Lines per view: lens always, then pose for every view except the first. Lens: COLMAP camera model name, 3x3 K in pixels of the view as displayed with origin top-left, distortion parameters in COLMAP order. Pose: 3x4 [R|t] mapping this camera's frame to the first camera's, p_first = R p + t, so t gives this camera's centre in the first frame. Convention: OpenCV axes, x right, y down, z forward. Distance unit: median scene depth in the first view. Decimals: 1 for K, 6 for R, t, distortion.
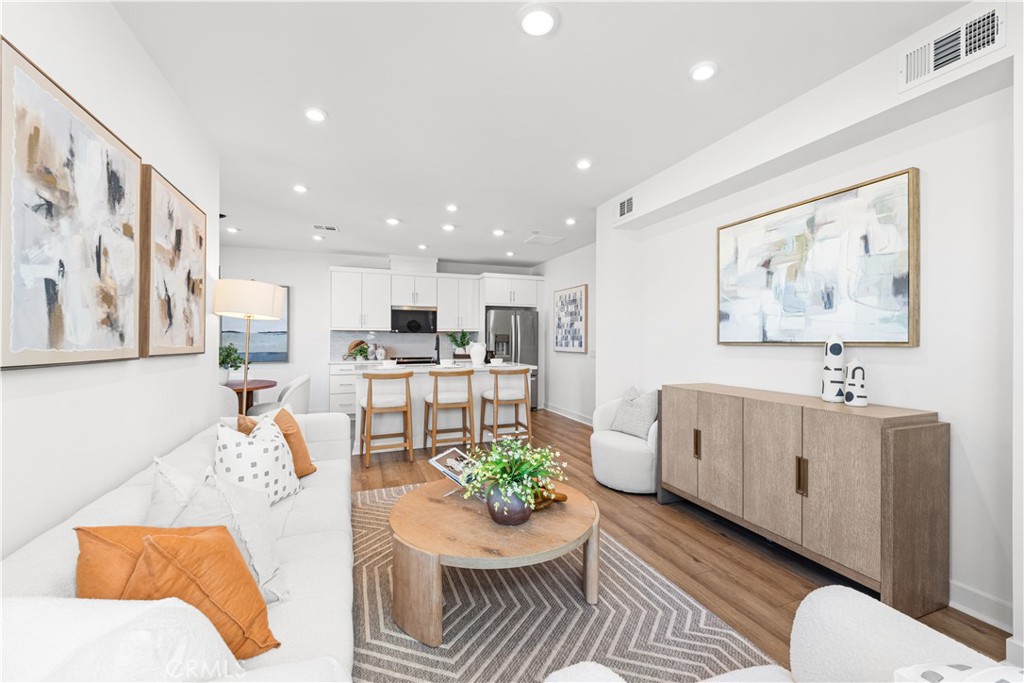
lens RADIAL K [[422.9, 0, 522.9], [0, 422.9, 339.0], [0, 0, 1]] dist [0.001348, -0.003001]
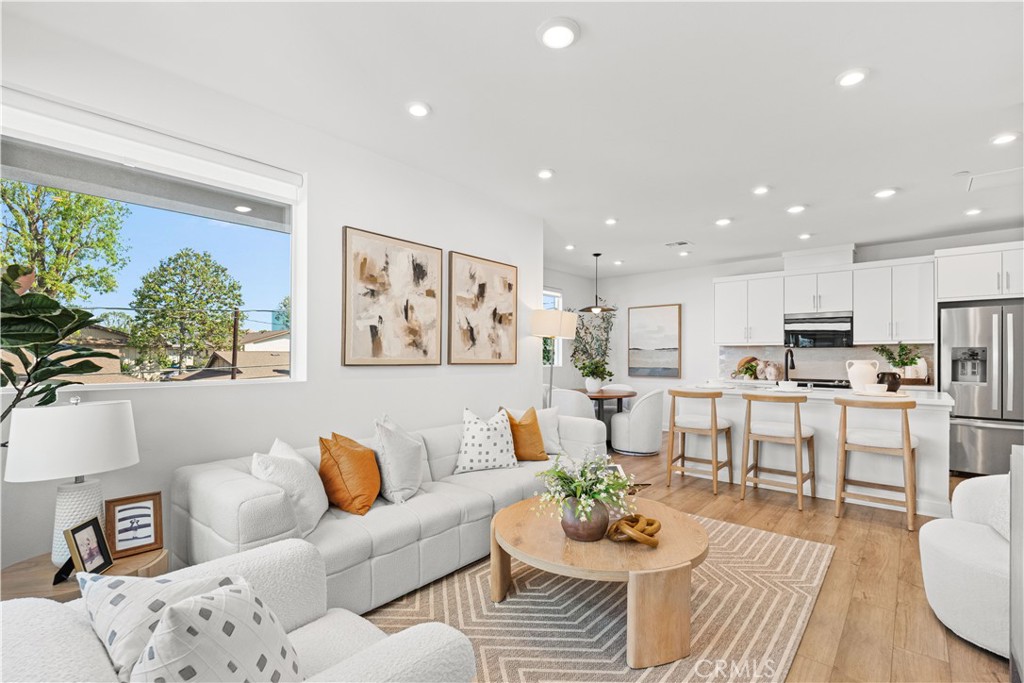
lens RADIAL K [[466.3, 0, 500.8], [0, 466.3, 354.8], [0, 0, 1]] dist [-0.004026, -0.001648]
pose [[0.437170, -0.002915, -0.899374, 0.634304], [-0.001432, 0.999991, -0.003938, 0.008382], [0.899378, 0.003010, 0.437162, 0.260818]]
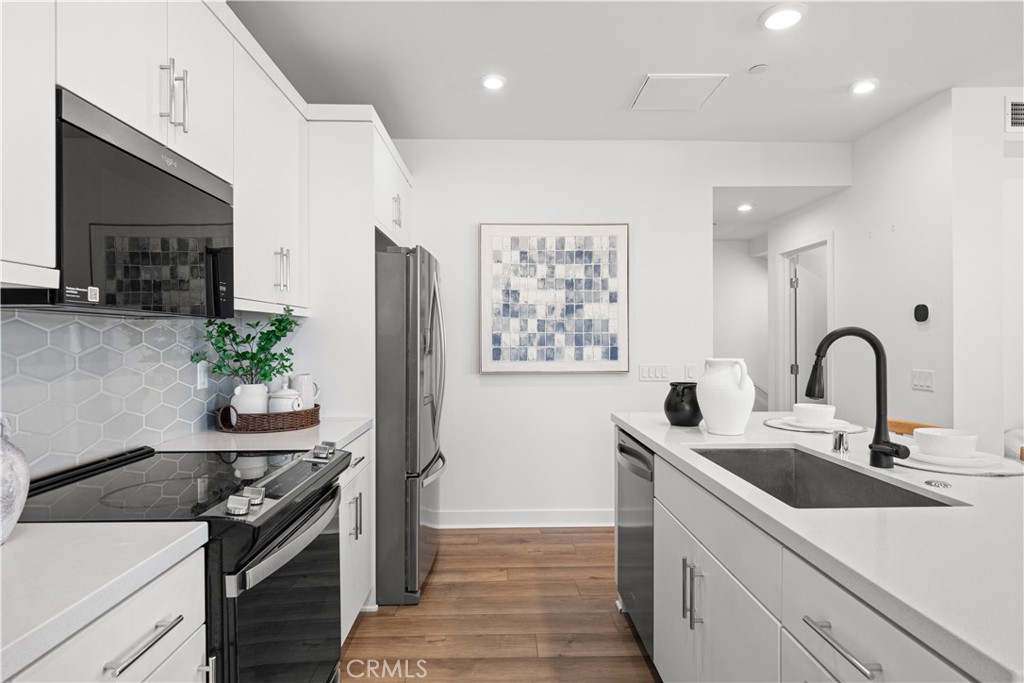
lens RADIAL K [[552.6, 0, 519.1], [0, 552.6, 338.5], [0, 0, 1]] dist [0.007702, -0.001032]
pose [[0.339765, -0.002956, 0.940506, -1.008401], [0.003722, 0.999991, 0.001798, -0.011938], [-0.940503, 0.002889, 0.339773, 1.987906]]
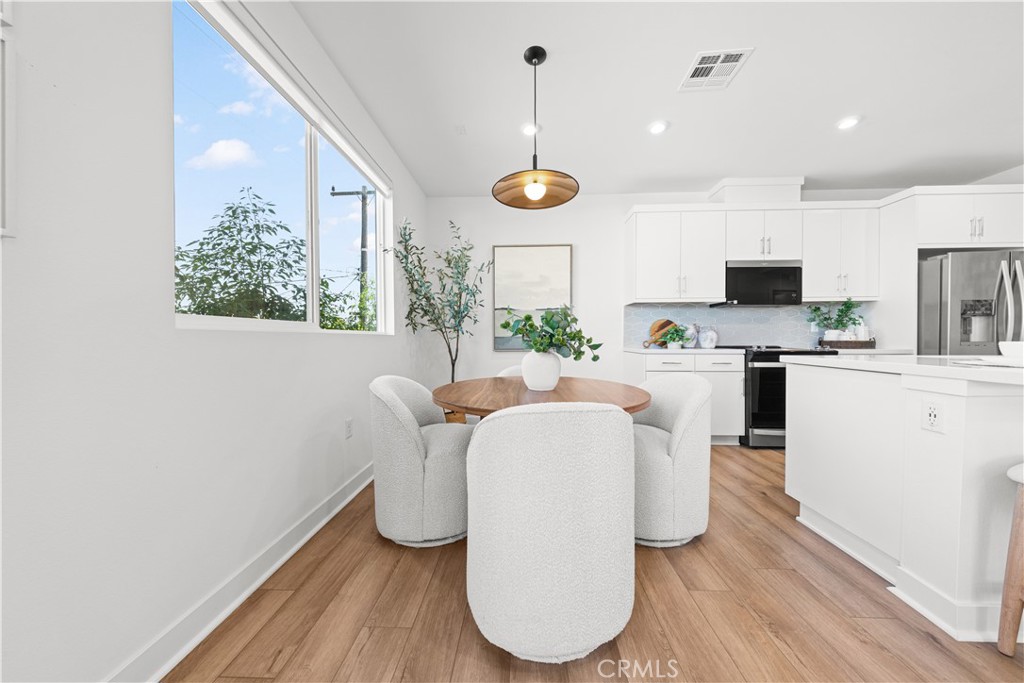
lens RADIAL K [[328.5, 0, 511.5], [0, 328.5, 339.3], [0, 0, 1]] dist [0.001690, -0.000153]
pose [[0.911515, -0.006300, -0.411218, -0.970255], [0.006201, 0.999980, -0.001575, 0.082890], [0.411219, -0.001114, 0.911536, 1.043508]]
